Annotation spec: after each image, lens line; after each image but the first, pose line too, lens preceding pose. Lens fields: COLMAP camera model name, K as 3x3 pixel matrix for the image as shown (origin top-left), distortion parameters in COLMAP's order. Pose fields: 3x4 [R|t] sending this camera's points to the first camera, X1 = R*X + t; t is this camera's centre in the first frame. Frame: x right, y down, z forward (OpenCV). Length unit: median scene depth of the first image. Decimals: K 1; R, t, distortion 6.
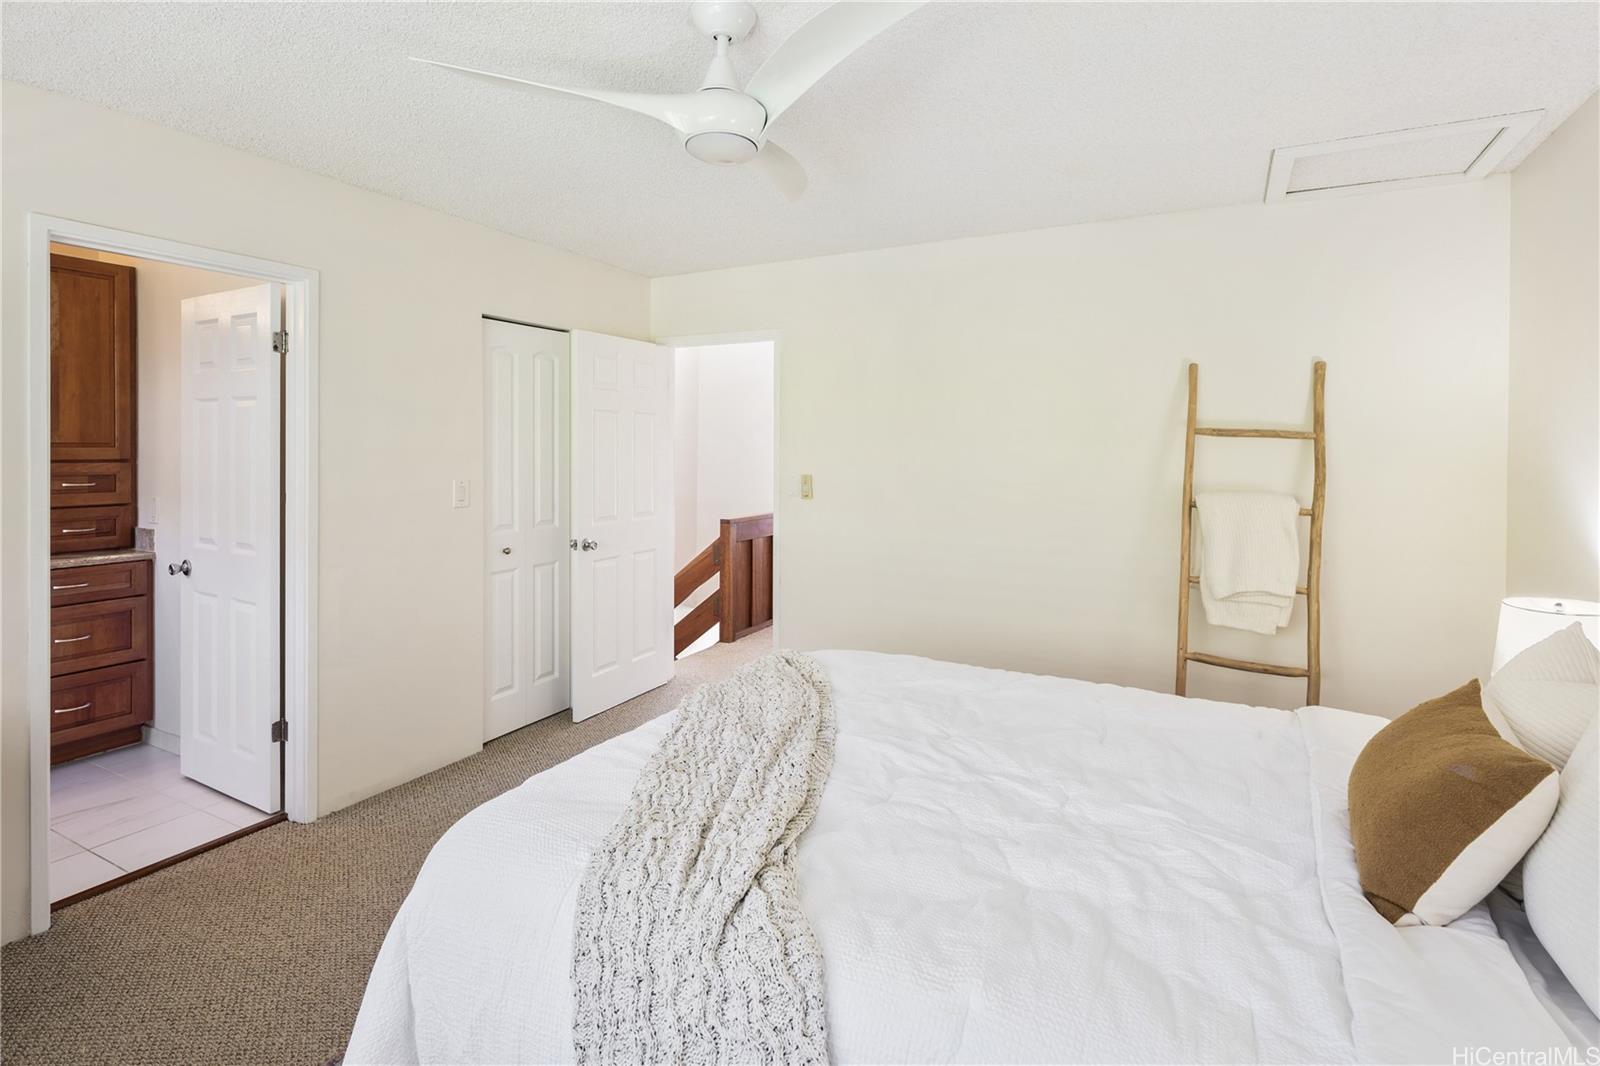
lens RADIAL K [[774.8, 0, 798.2], [0, 774.8, 449.8], [0, 0, 1]] dist [0.005712, -0.001929]
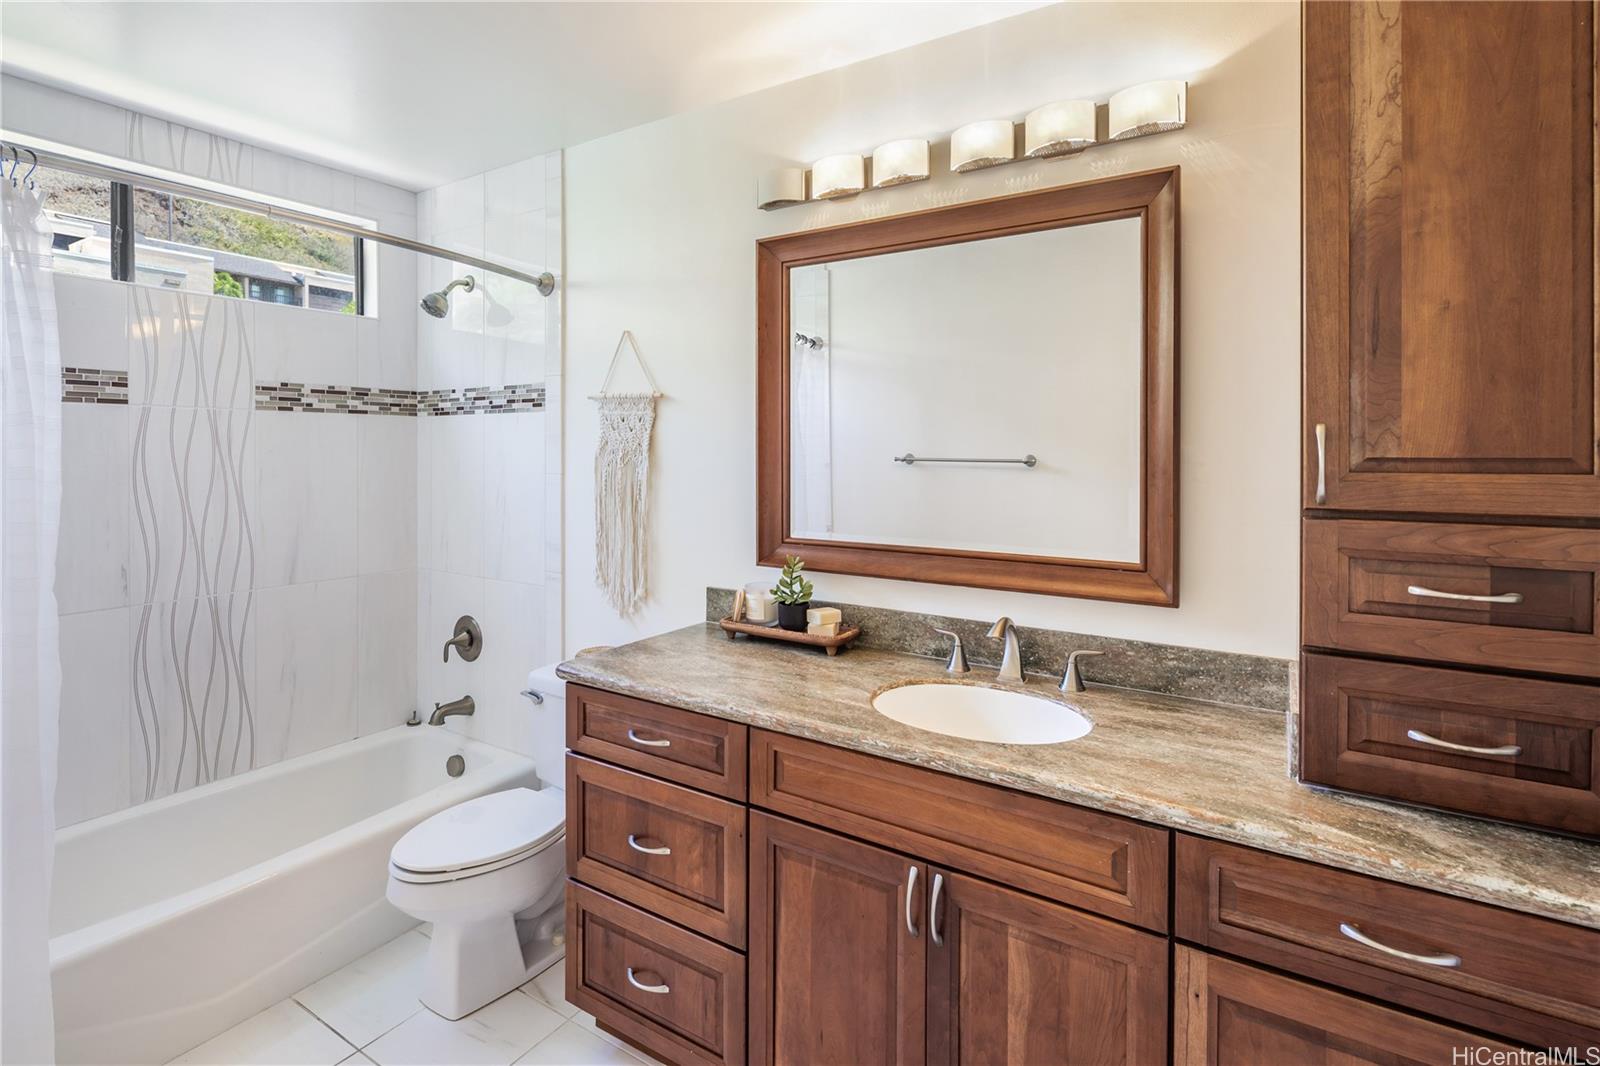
lens RADIAL K [[774.8, 0, 801.2], [0, 774.8, 452.5], [0, 0, 1]] dist [0.005712, -0.001929]
pose [[-0.070410, 0.001396, -0.997517, -0.597976], [-0.010747, 0.999940, 0.002158, -0.009276], [0.997460, 0.010872, -0.070391, 0.758823]]
